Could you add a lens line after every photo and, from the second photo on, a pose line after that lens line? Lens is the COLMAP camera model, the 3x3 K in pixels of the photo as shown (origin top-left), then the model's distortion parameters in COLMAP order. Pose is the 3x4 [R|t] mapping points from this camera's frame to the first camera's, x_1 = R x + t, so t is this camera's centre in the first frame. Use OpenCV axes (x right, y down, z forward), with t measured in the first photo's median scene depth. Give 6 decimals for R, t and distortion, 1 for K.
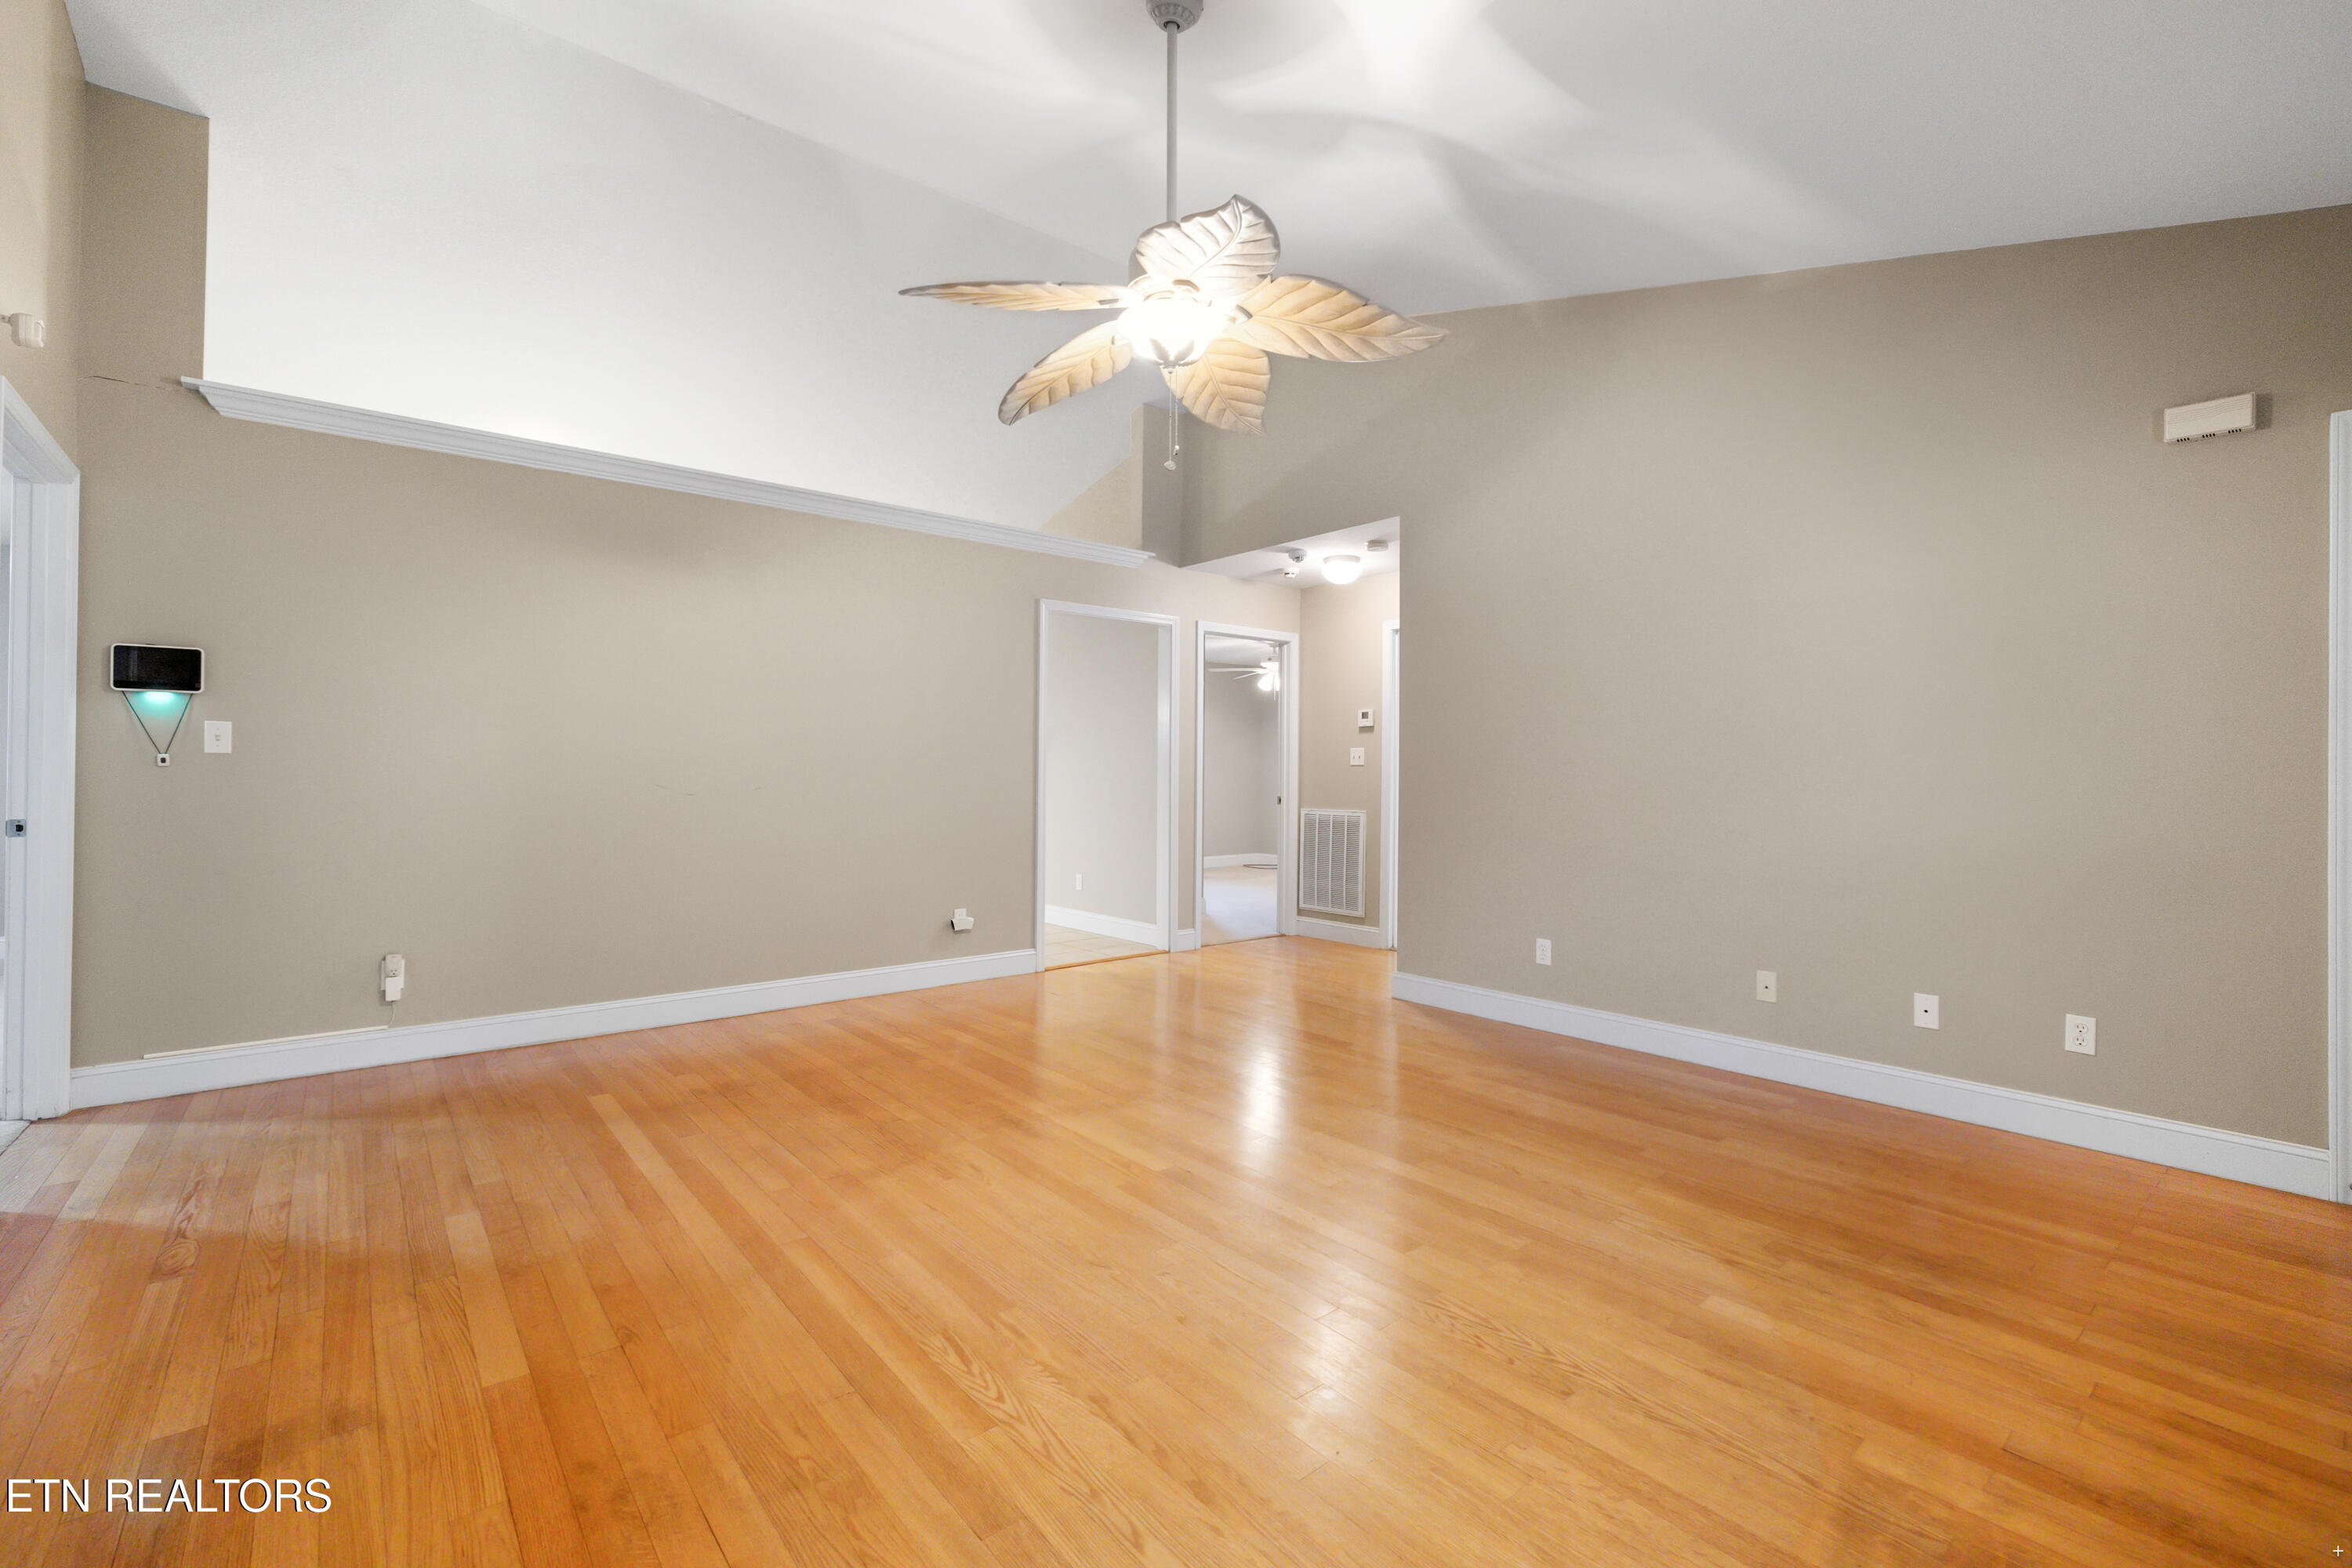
lens RADIAL K [[995.6, 0, 1161.6], [0, 995.6, 766.7], [0, 0, 1]] dist [0.000500, 0.000218]
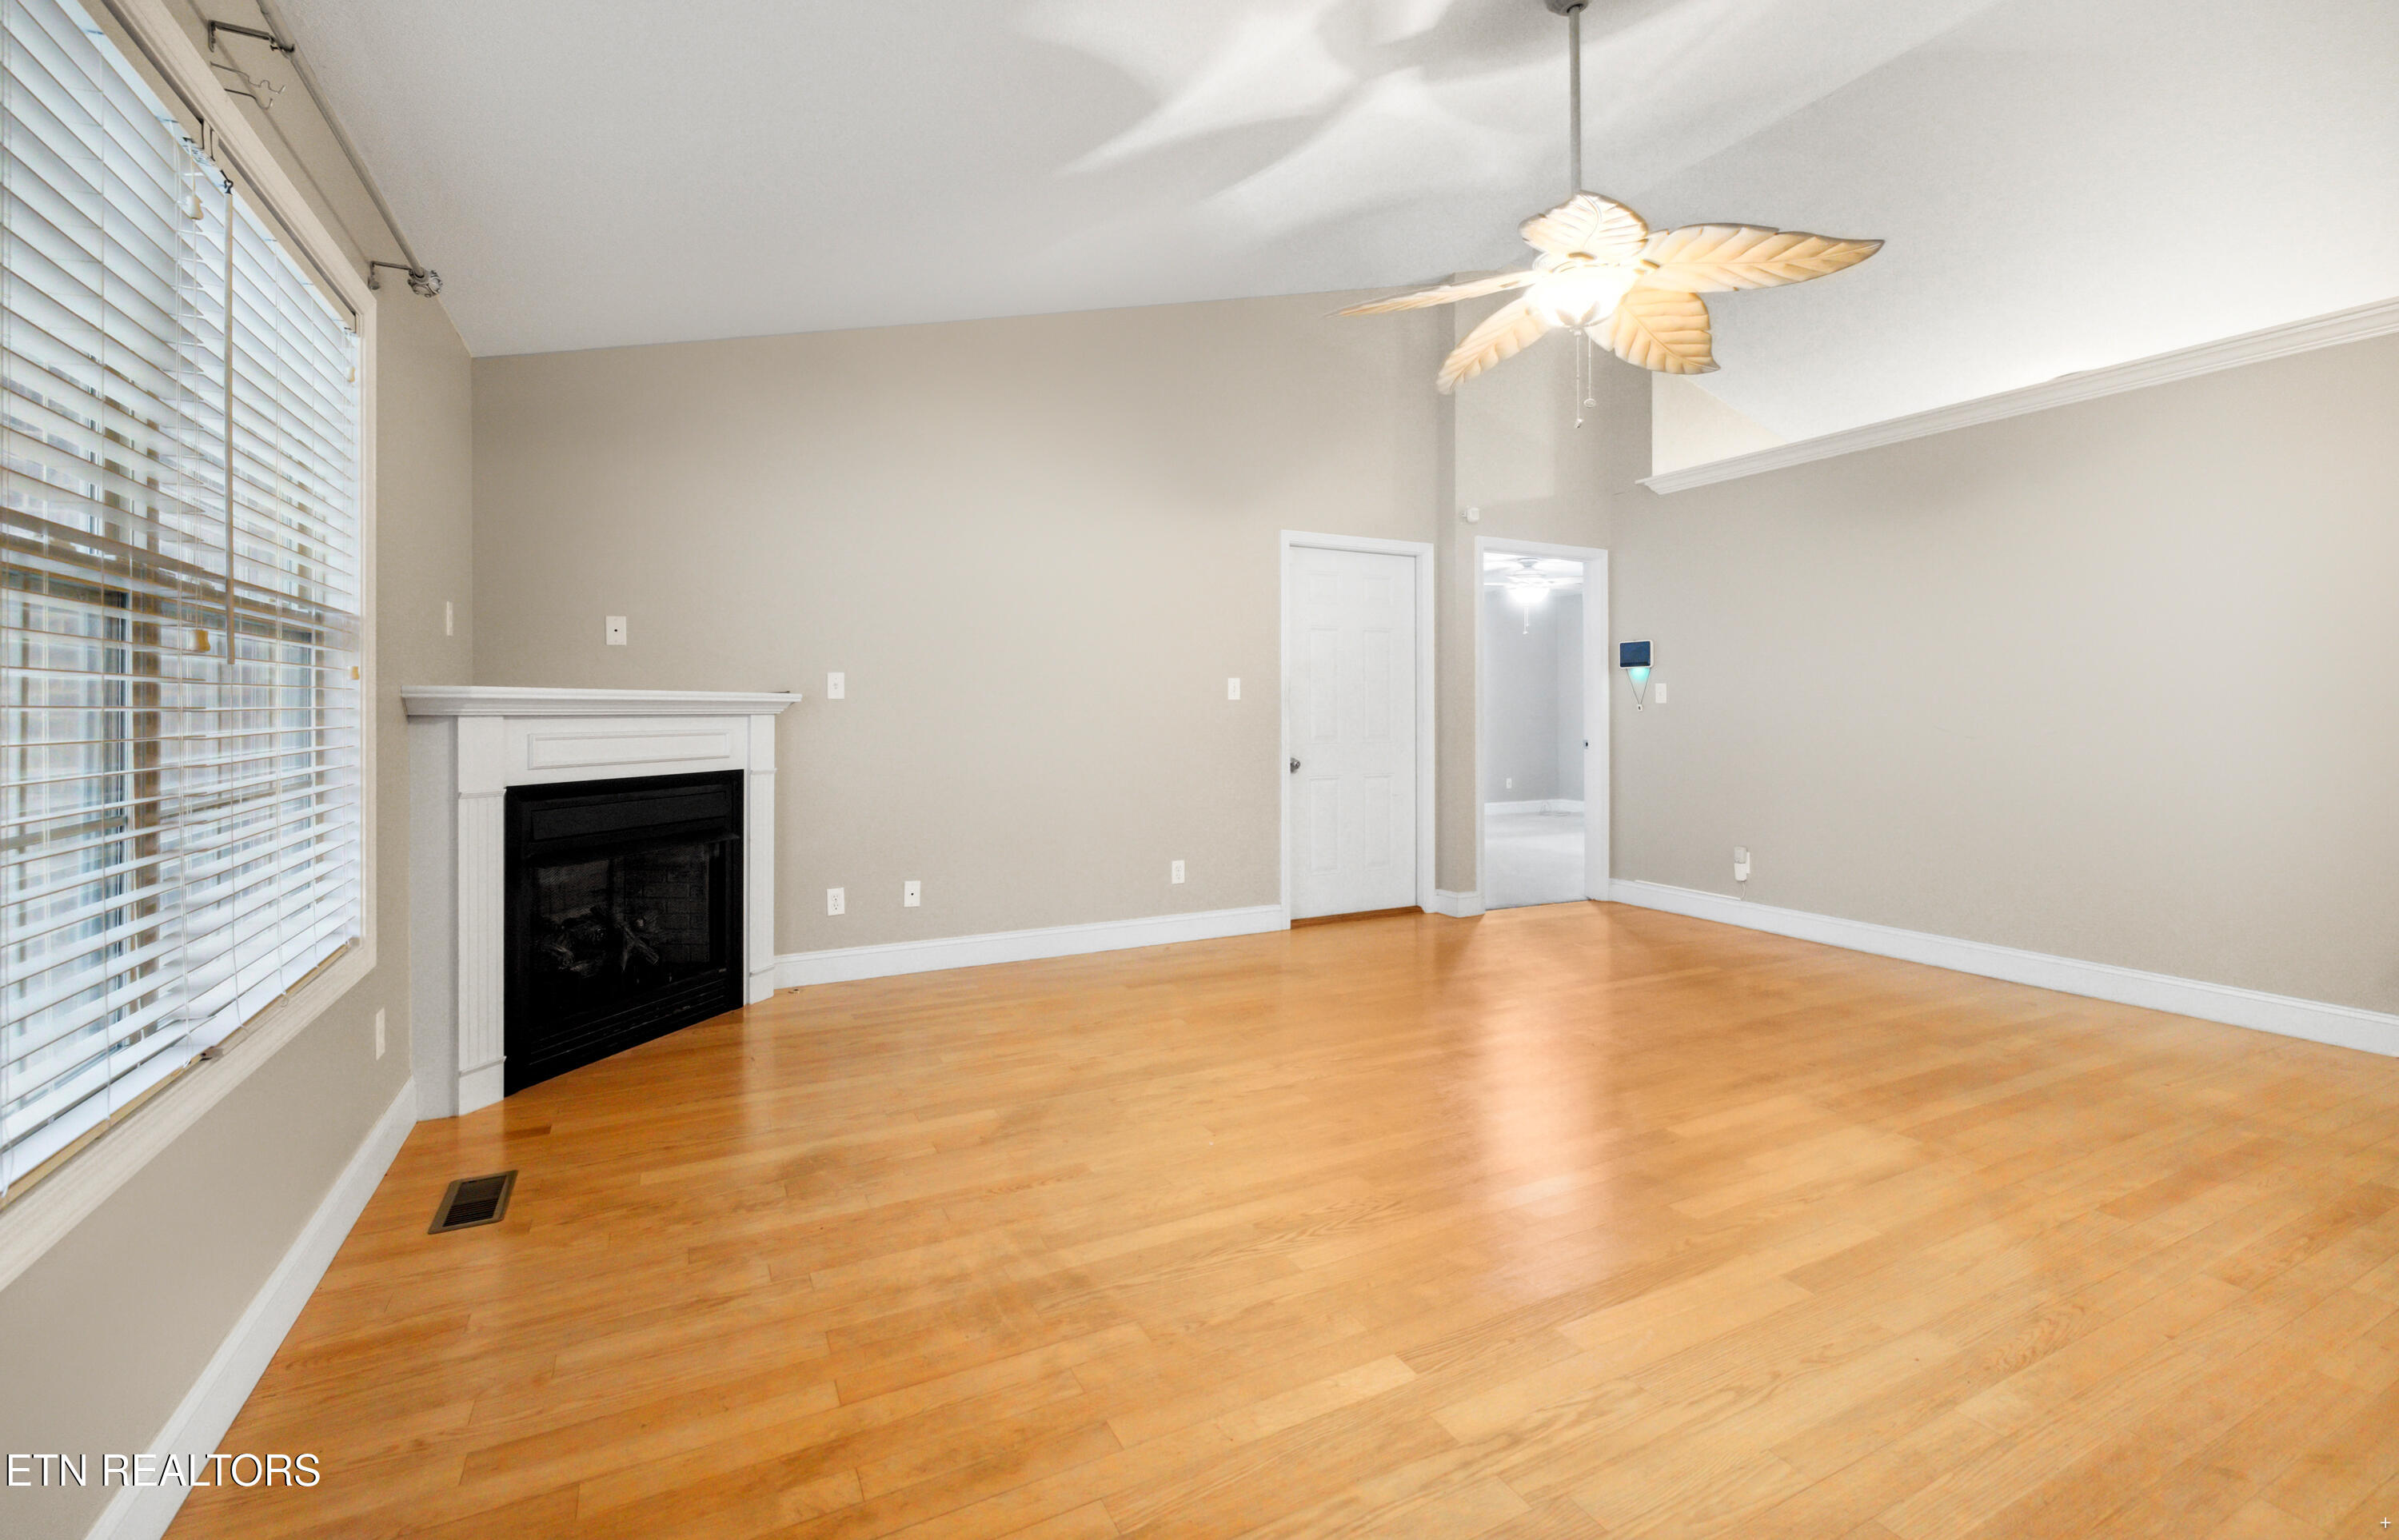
lens RADIAL K [[1029.9, 0, 1195.2], [0, 1029.9, 702.2], [0, 0, 1]] dist [-0.000373, 0.000201]
pose [[-0.211683, -0.014962, -0.977224, 0.969737], [0.007519, 0.999828, -0.016937, 0.008364], [0.977309, -0.010934, -0.211534, 0.701356]]
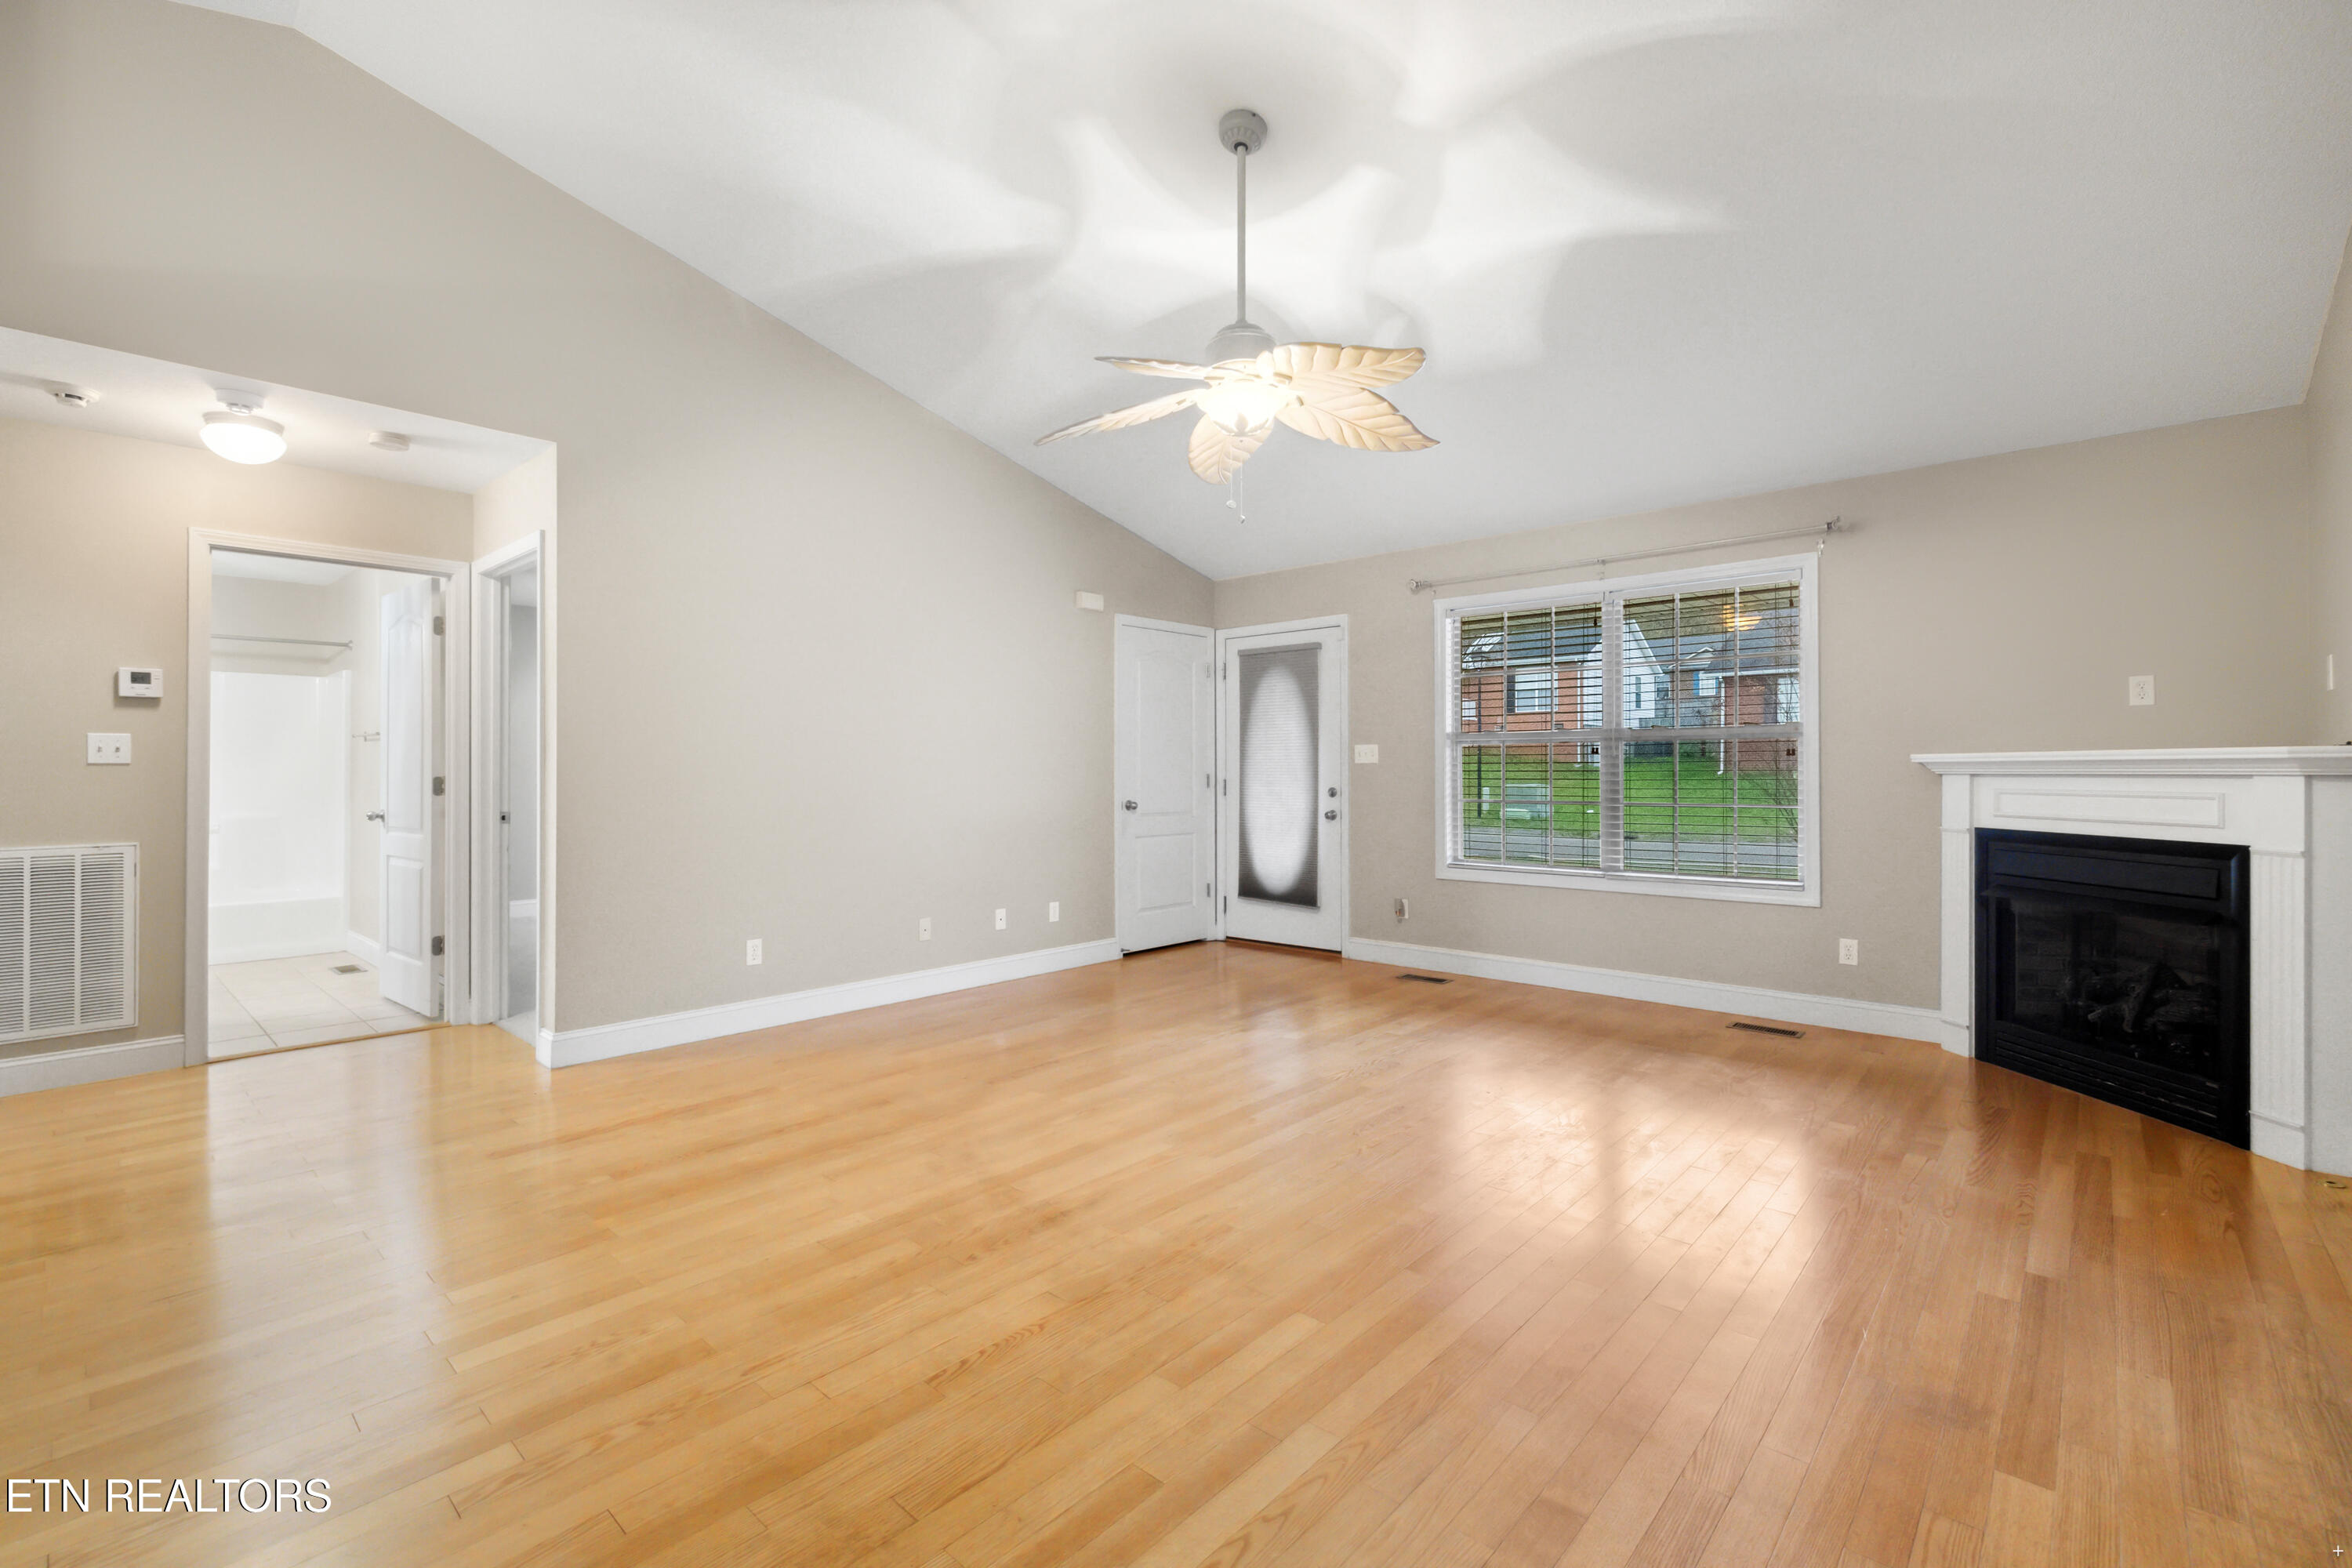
lens RADIAL K [[1029.3, 0, 1148.3], [0, 1029.3, 773.4], [0, 0, 1]] dist [-0.002497, -0.000500]
pose [[-0.132855, -0.007612, 0.991106, -1.005704], [-0.004813, 0.999964, 0.007035, -0.006058], [-0.991124, -0.003836, -0.132887, 1.069863]]
